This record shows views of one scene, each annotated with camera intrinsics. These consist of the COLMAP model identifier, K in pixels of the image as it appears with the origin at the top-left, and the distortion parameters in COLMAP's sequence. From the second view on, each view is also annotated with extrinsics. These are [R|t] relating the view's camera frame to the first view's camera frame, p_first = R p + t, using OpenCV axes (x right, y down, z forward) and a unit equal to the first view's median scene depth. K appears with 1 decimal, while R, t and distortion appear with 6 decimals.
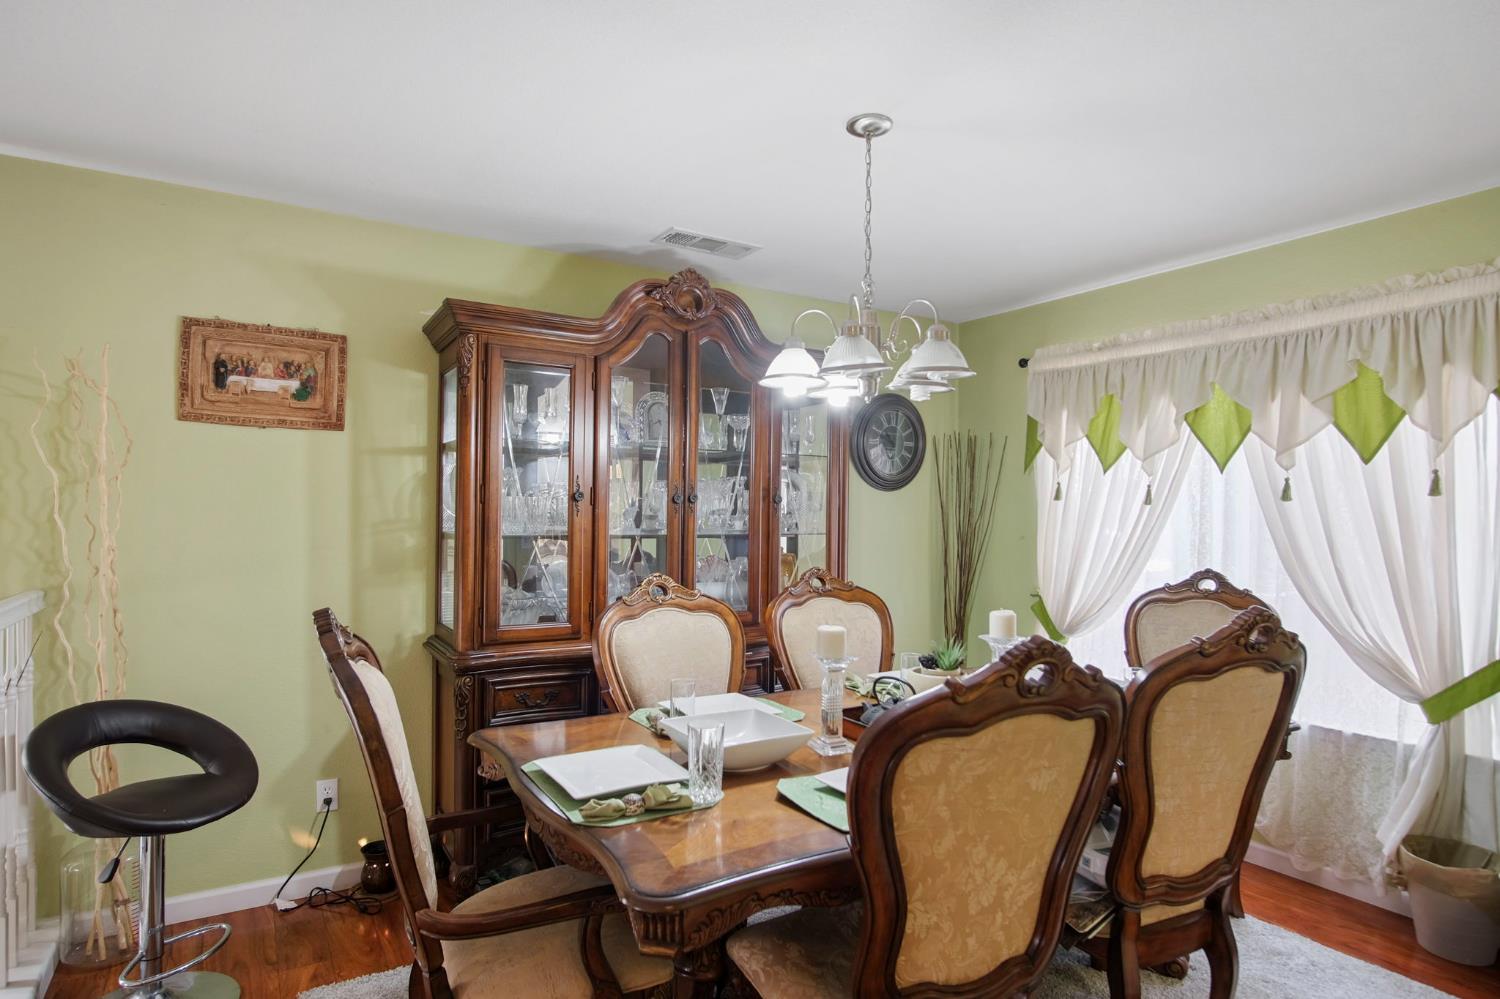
lens RADIAL K [[805.6, 0, 750.0], [0, 805.6, 499.5], [0, 0, 1]] dist [-0.025304, 0.000058]
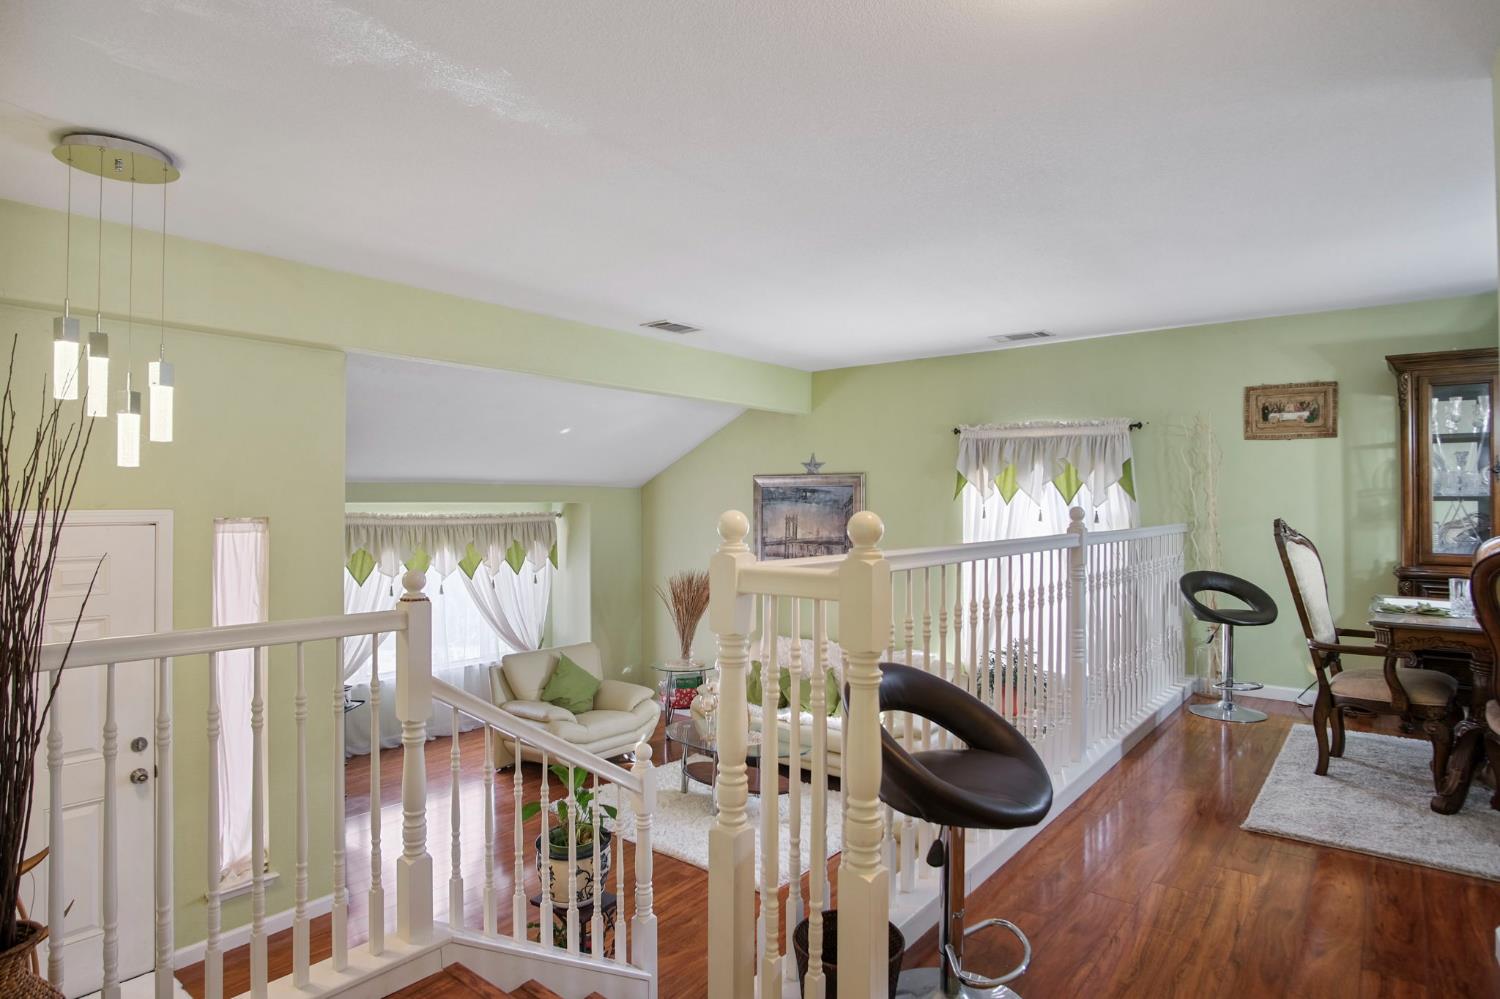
lens RADIAL K [[805.6, 0, 750.0], [0, 805.6, 499.5], [0, 0, 1]] dist [-0.025304, 0.000058]
pose [[0.314733, -0.010699, -0.949120, 0.742052], [0.016448, 0.999848, -0.005816, 0.038051], [0.949038, -0.013780, 0.314861, -0.761629]]
